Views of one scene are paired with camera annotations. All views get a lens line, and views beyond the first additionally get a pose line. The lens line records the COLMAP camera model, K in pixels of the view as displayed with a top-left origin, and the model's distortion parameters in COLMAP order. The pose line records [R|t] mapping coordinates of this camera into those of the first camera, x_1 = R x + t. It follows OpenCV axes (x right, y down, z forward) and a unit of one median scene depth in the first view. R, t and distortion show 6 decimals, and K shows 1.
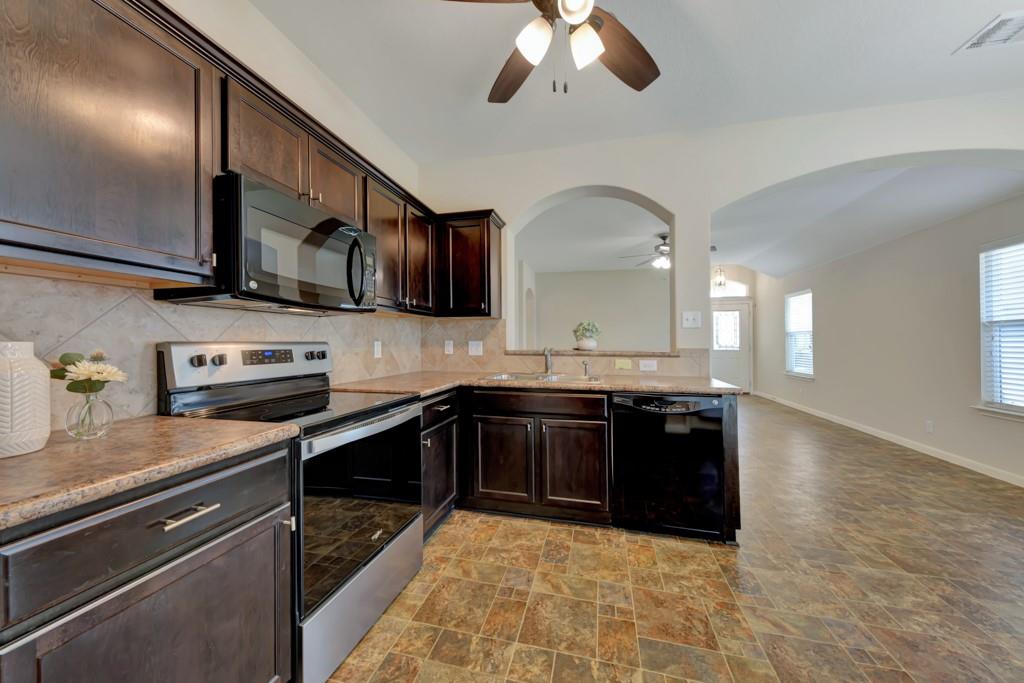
lens RADIAL K [[356.9, 0, 505.4], [0, 356.9, 342.9], [0, 0, 1]] dist [0.002882, -0.001597]
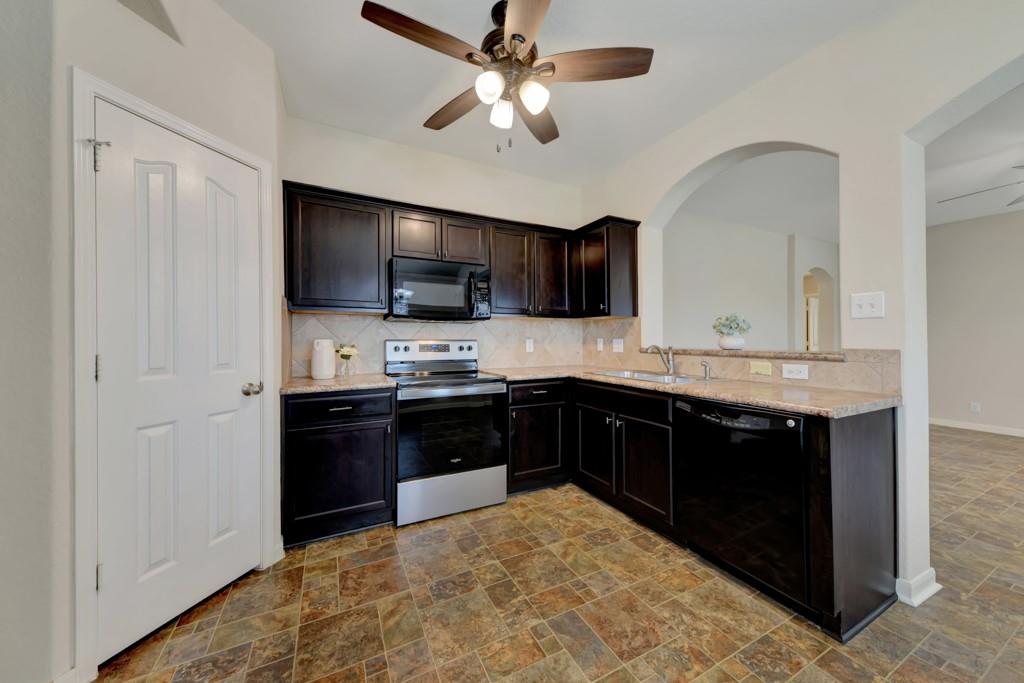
lens RADIAL K [[356.9, 0, 512.5], [0, 356.9, 340.1], [0, 0, 1]] dist [0.002882, -0.001597]
pose [[0.664921, 0.000248, -0.746914, 0.818906], [-0.002555, 0.999995, -0.001942, 0.001837], [0.746909, 0.003200, 0.664918, 0.102595]]
